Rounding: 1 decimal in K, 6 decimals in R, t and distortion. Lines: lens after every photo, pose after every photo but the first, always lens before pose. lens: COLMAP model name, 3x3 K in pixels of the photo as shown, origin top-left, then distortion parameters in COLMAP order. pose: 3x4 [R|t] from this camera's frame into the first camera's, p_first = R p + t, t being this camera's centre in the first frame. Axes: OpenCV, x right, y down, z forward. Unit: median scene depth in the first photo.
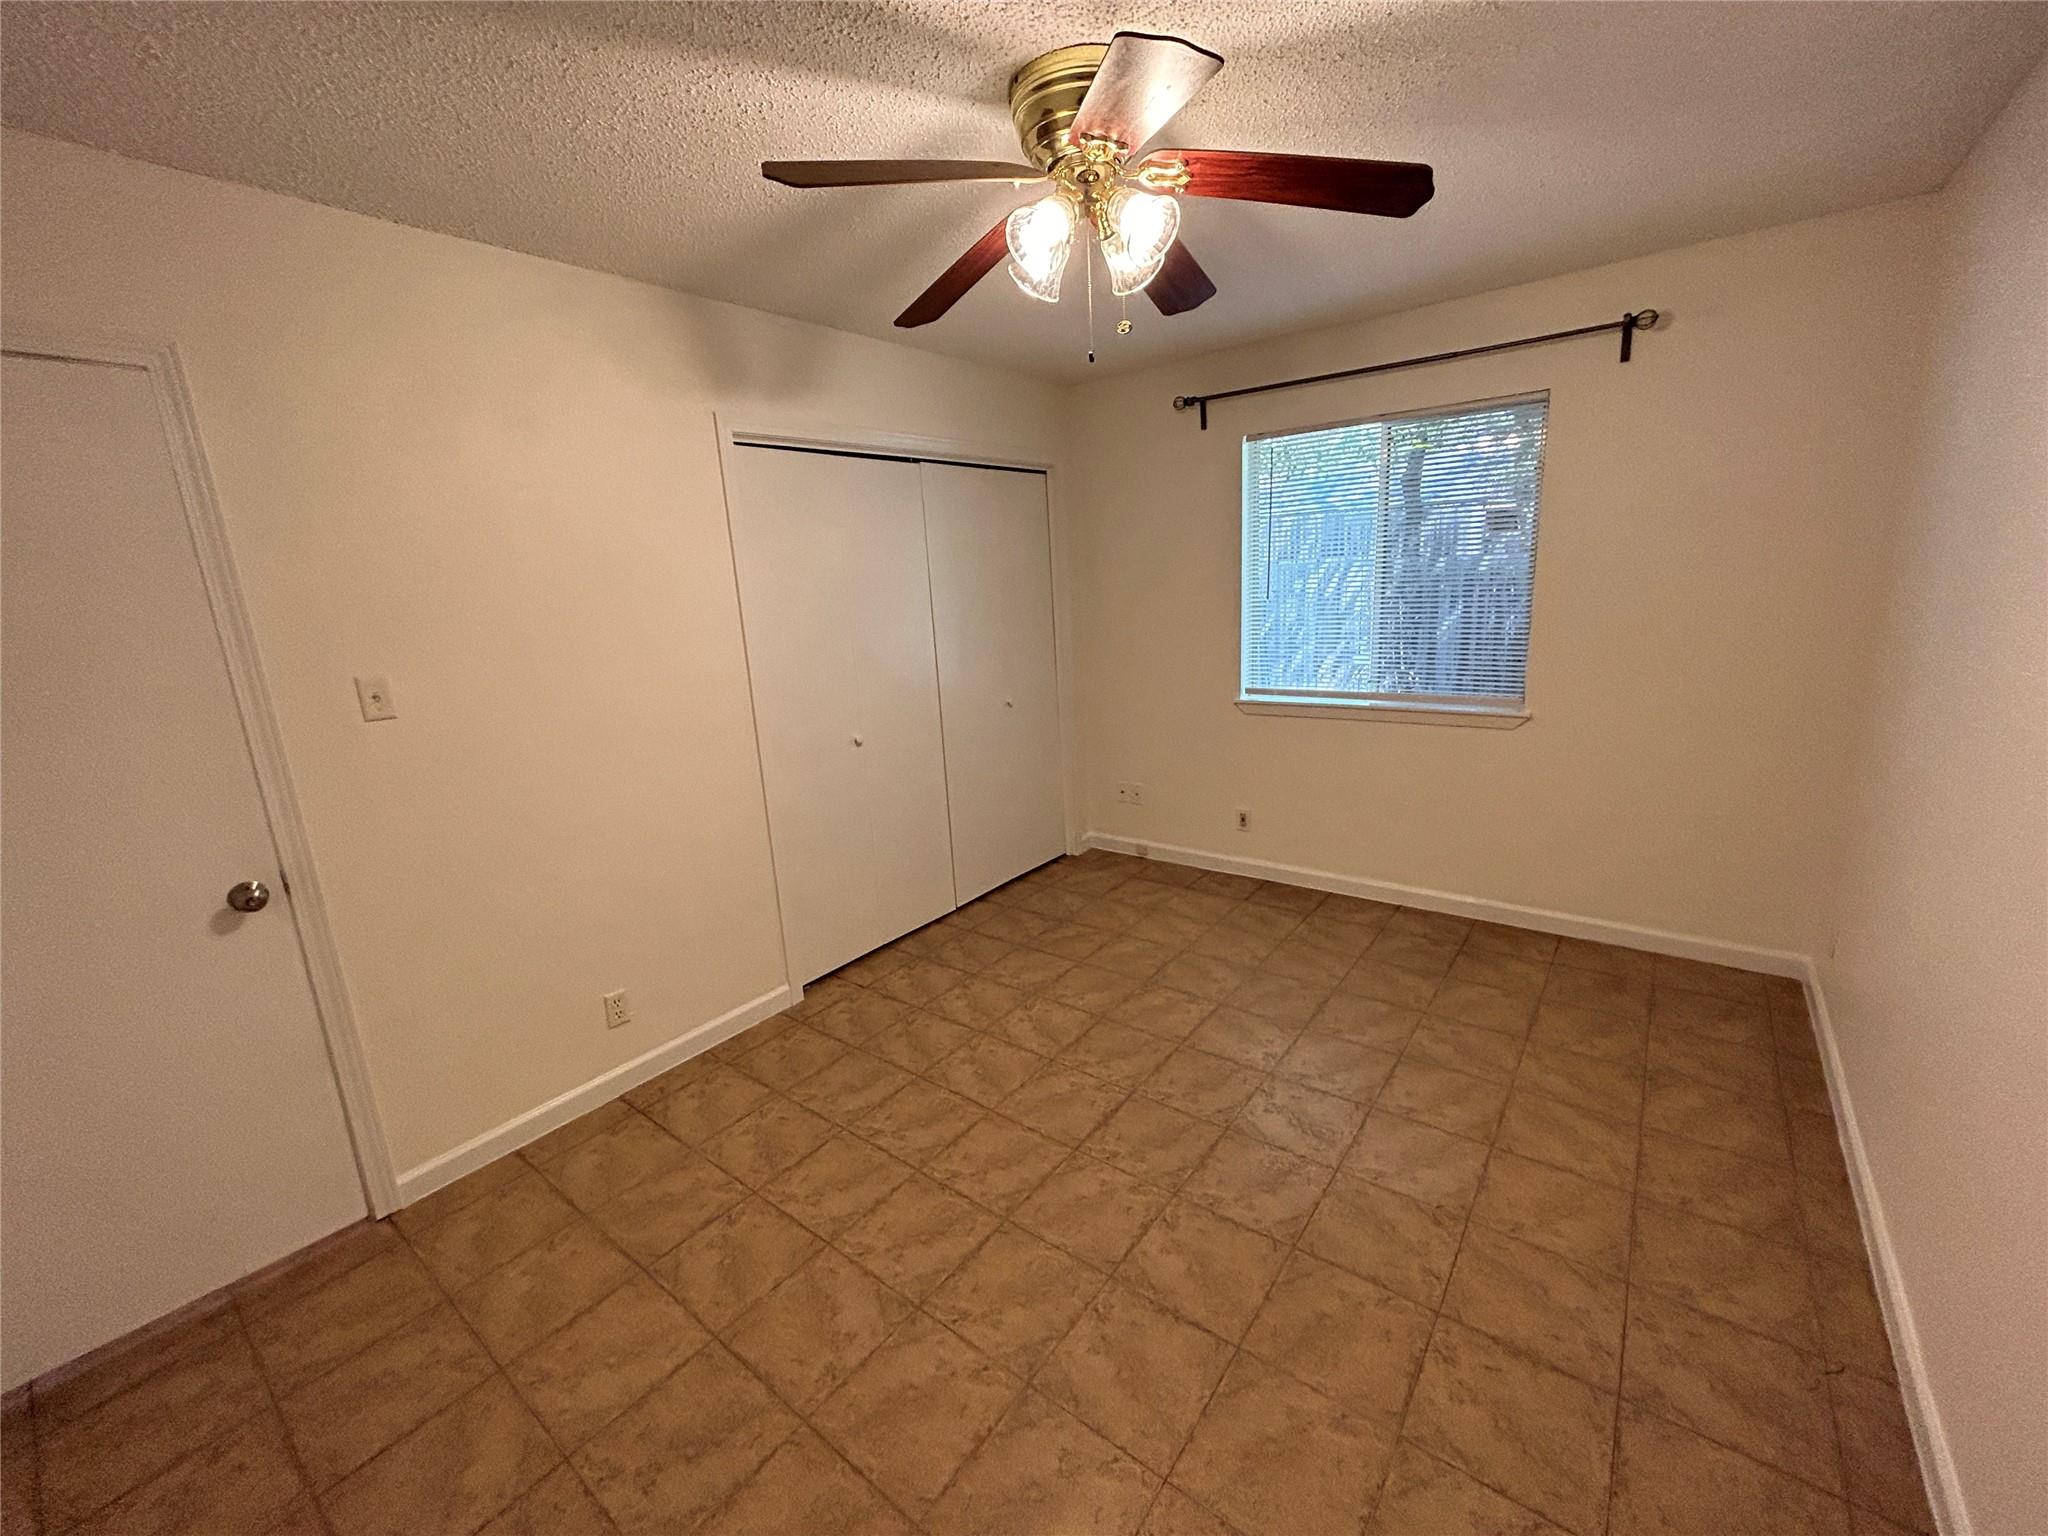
lens RADIAL K [[826.1, 0, 1019.4], [0, 826.1, 769.9], [0, 0, 1]] dist [-0.000948, 0.000976]
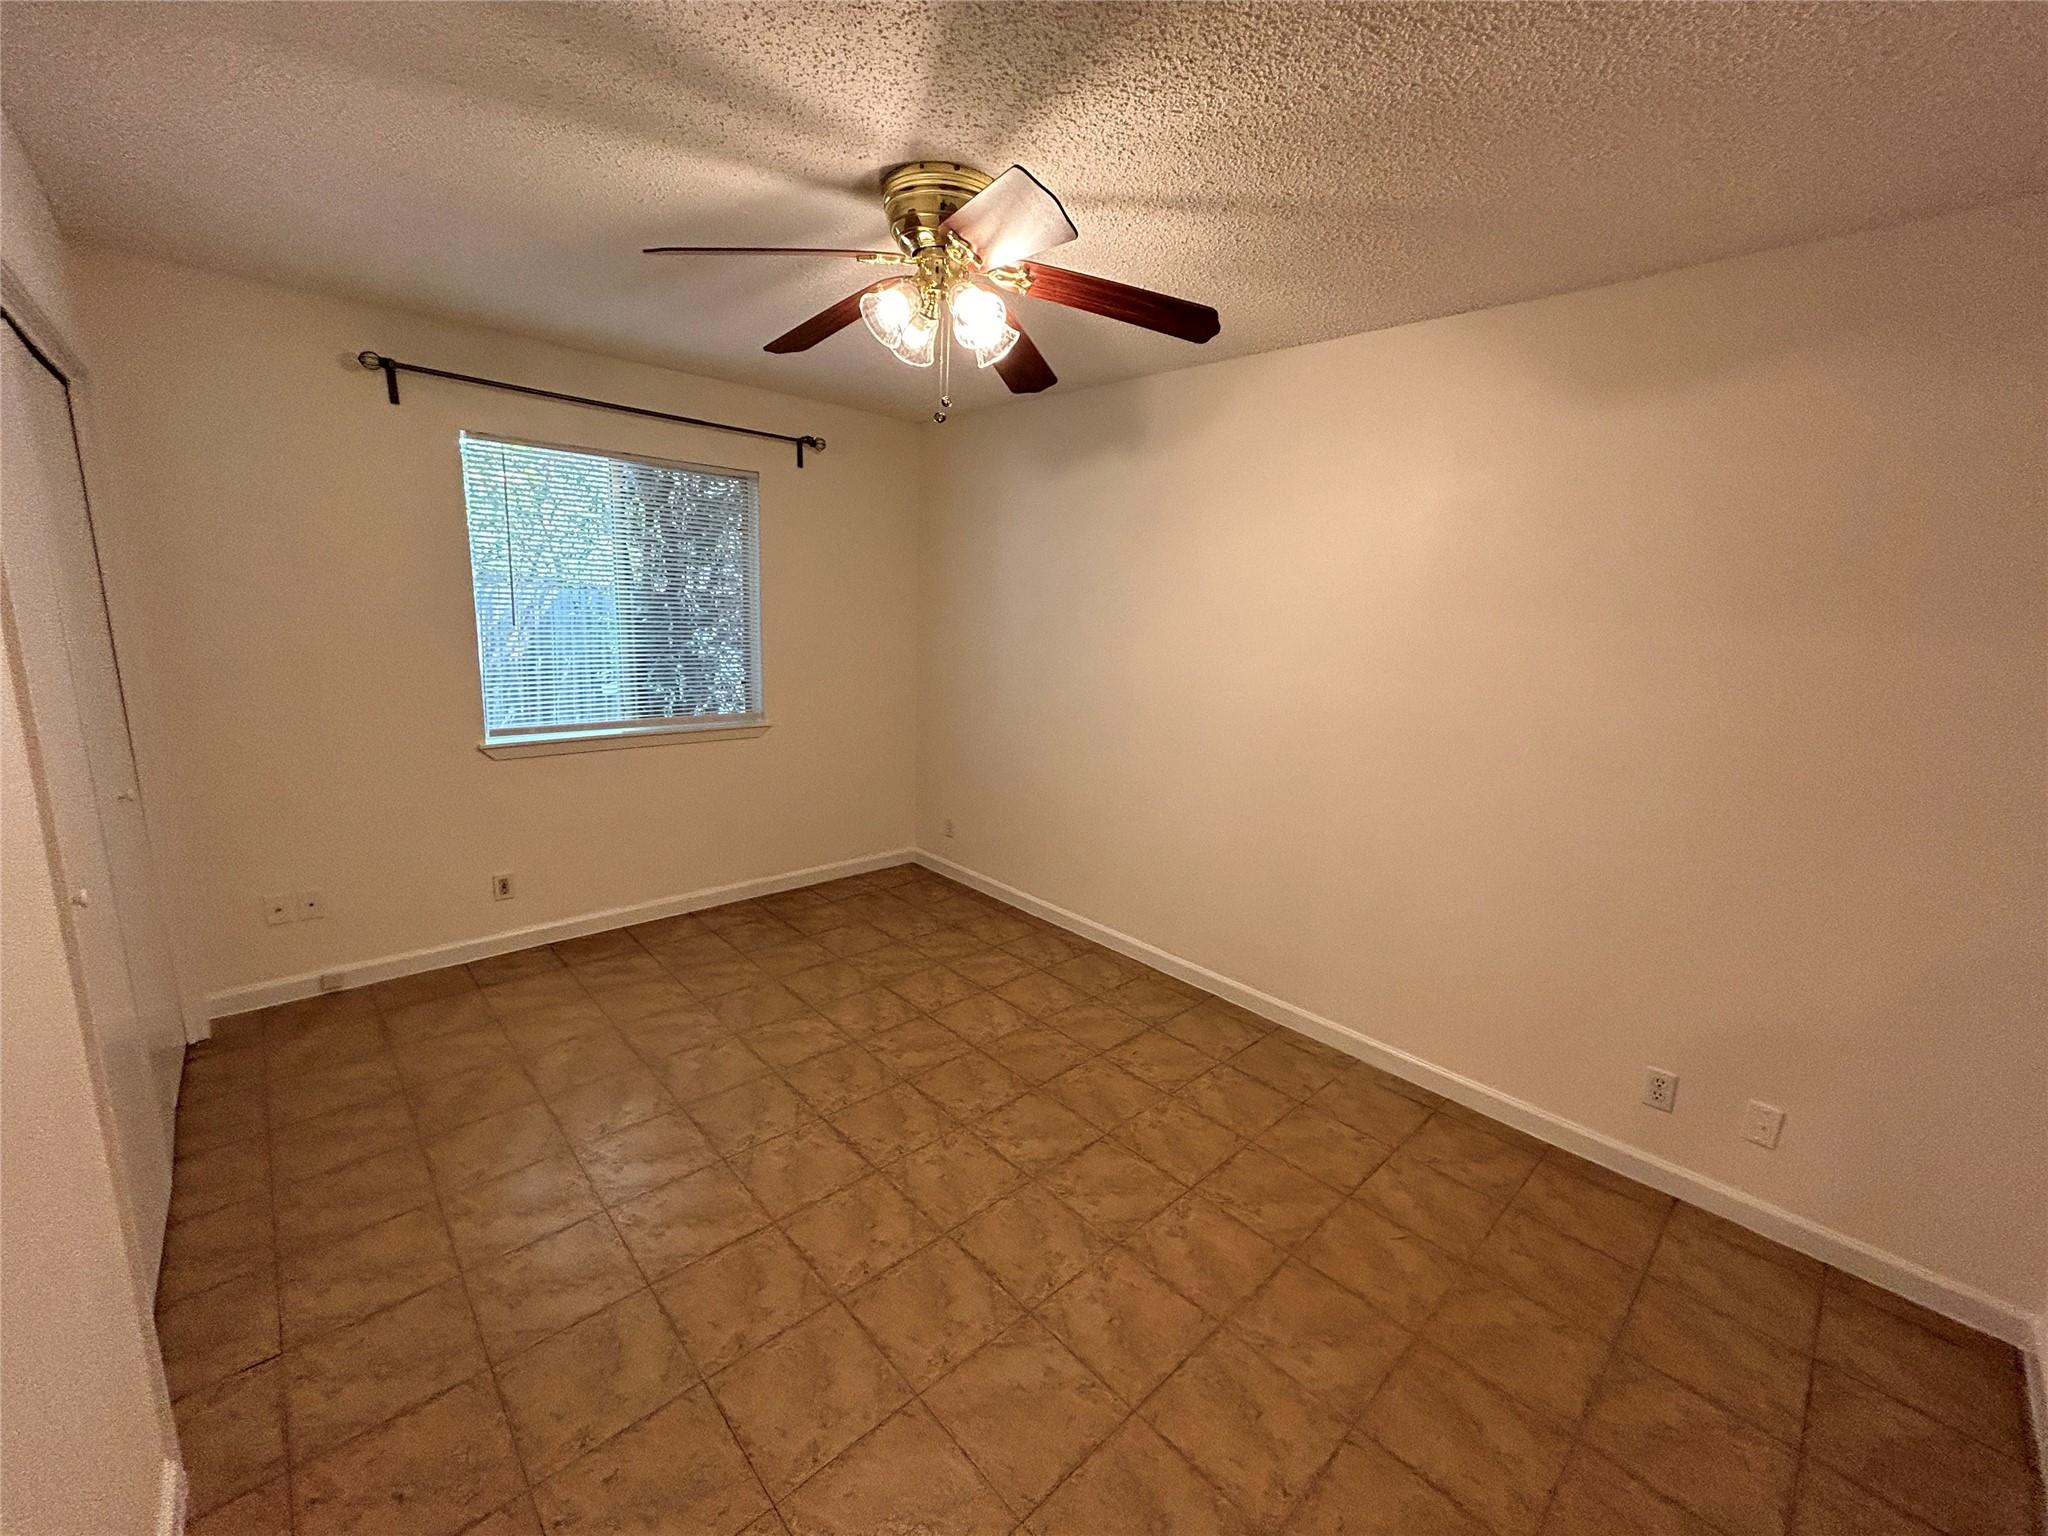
lens RADIAL K [[826.1, 0, 1036.0], [0, 826.1, 768.8], [0, 0, 1]] dist [-0.000948, 0.000976]
pose [[0.143362, -0.139531, 0.979785, -0.633249], [0.180270, 0.977131, 0.112776, -0.074062], [-0.973114, 0.160458, 0.165236, 0.439534]]
